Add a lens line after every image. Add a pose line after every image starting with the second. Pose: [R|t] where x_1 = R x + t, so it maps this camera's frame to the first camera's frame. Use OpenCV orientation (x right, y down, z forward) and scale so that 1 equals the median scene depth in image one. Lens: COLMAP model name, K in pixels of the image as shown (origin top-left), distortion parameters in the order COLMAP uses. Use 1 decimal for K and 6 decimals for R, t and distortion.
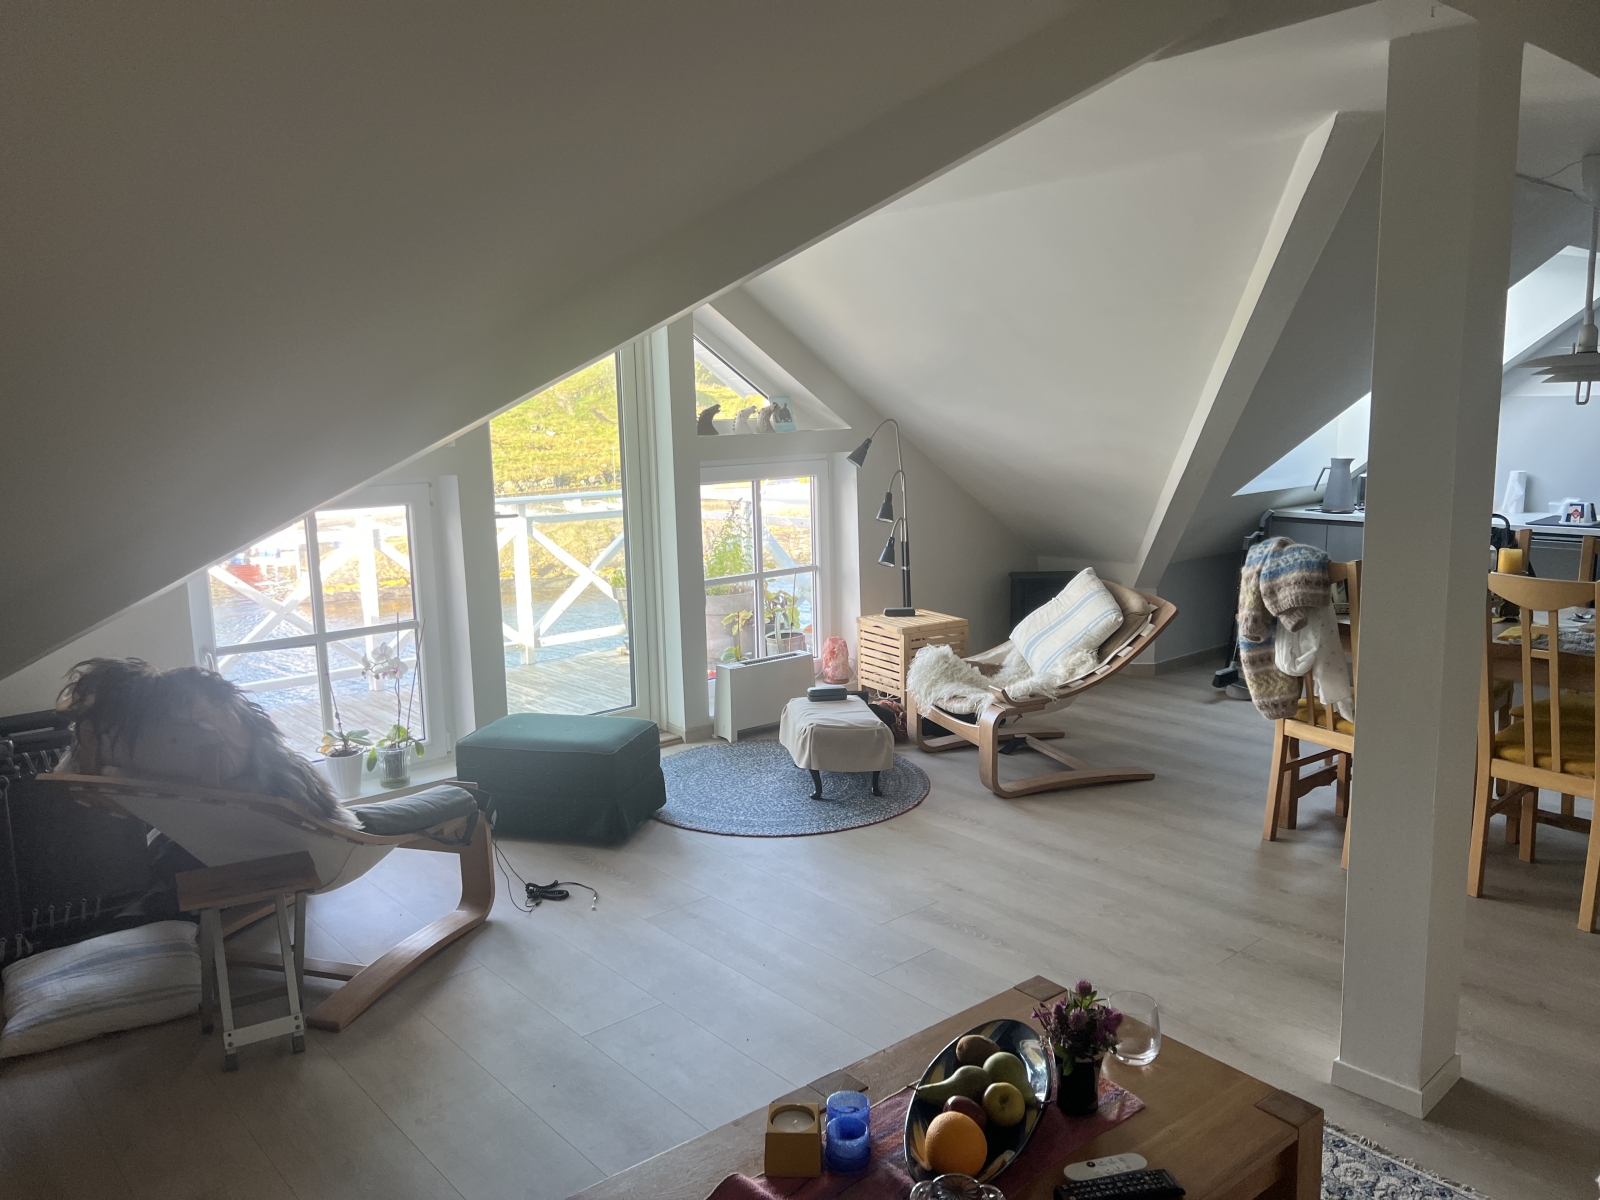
lens RADIAL K [[1209.9, 0, 799.7], [0, 1209.9, 600.6], [0, 0, 1]] dist [-0.004770, -0.002464]
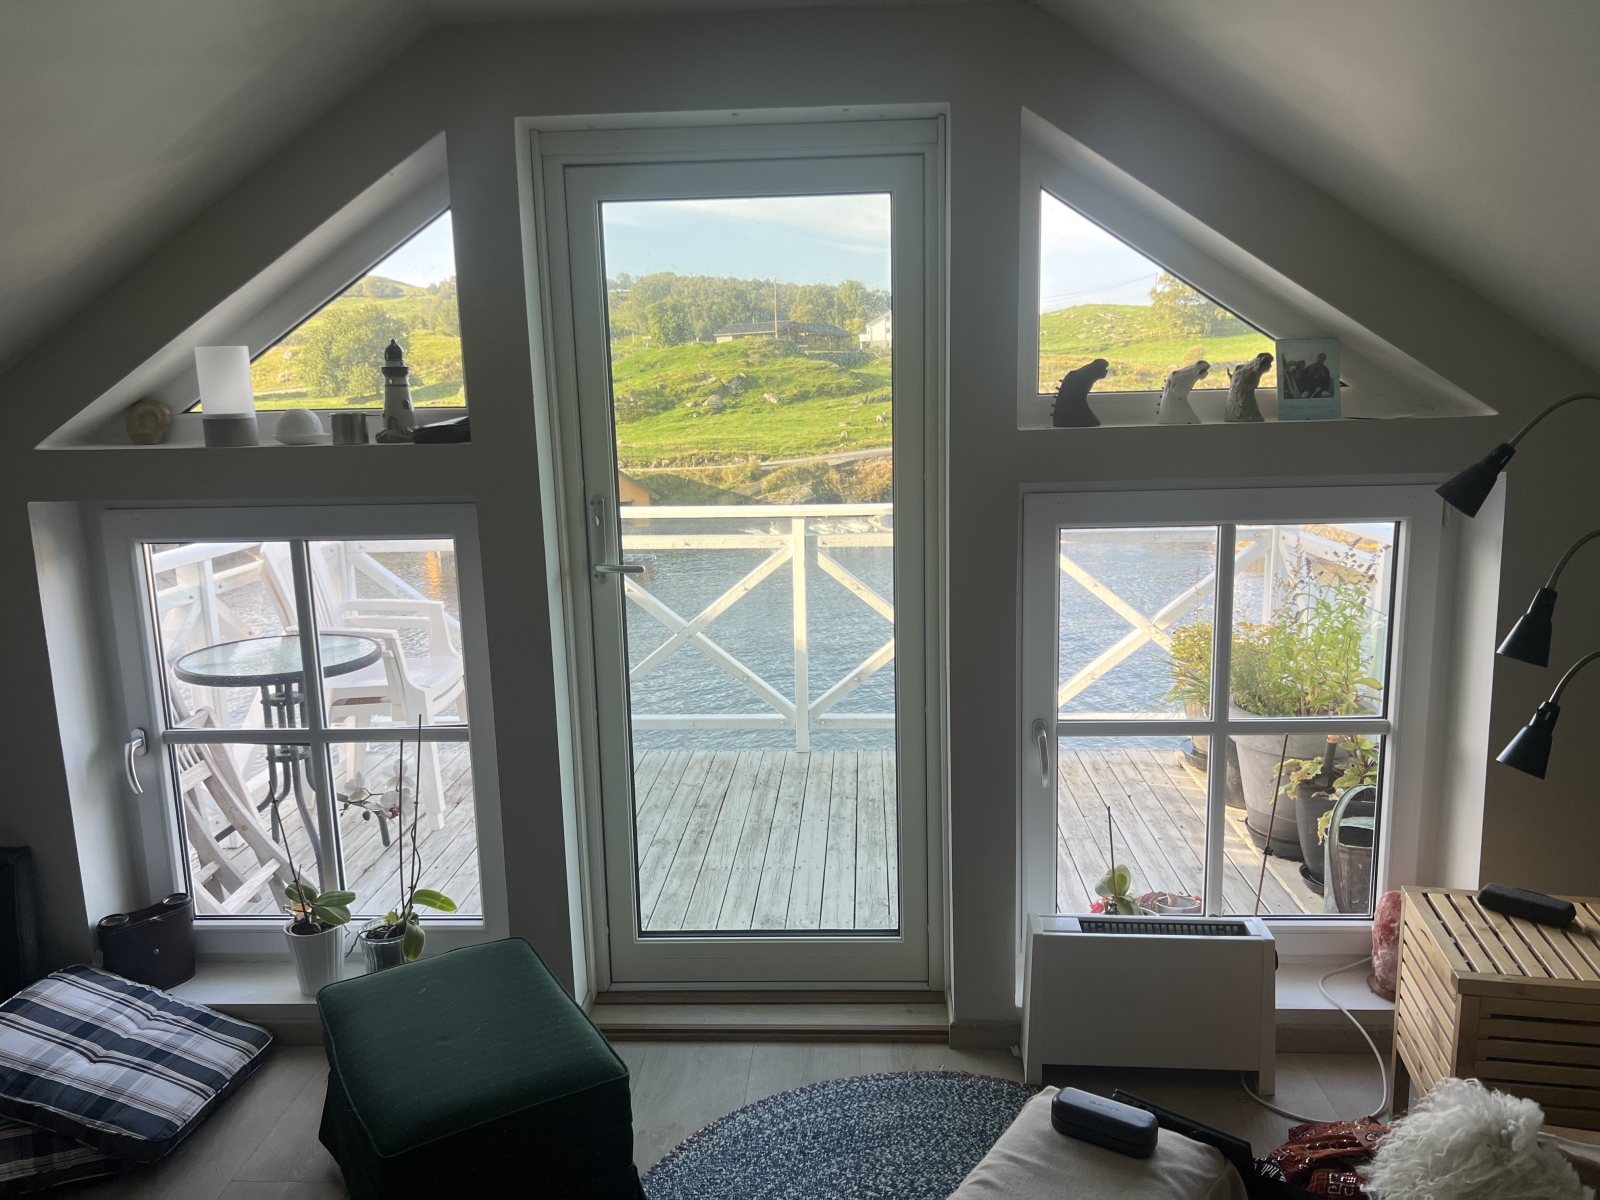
lens RADIAL K [[1209.9, 0, 797.8], [0, 1209.9, 601.1], [0, 0, 1]] dist [-0.004770, -0.002464]
pose [[0.699492, 0.137504, -0.701287, 0.175833], [-0.101244, 0.990484, 0.093223, -0.097615], [0.707432, 0.005792, 0.706758, 0.569355]]
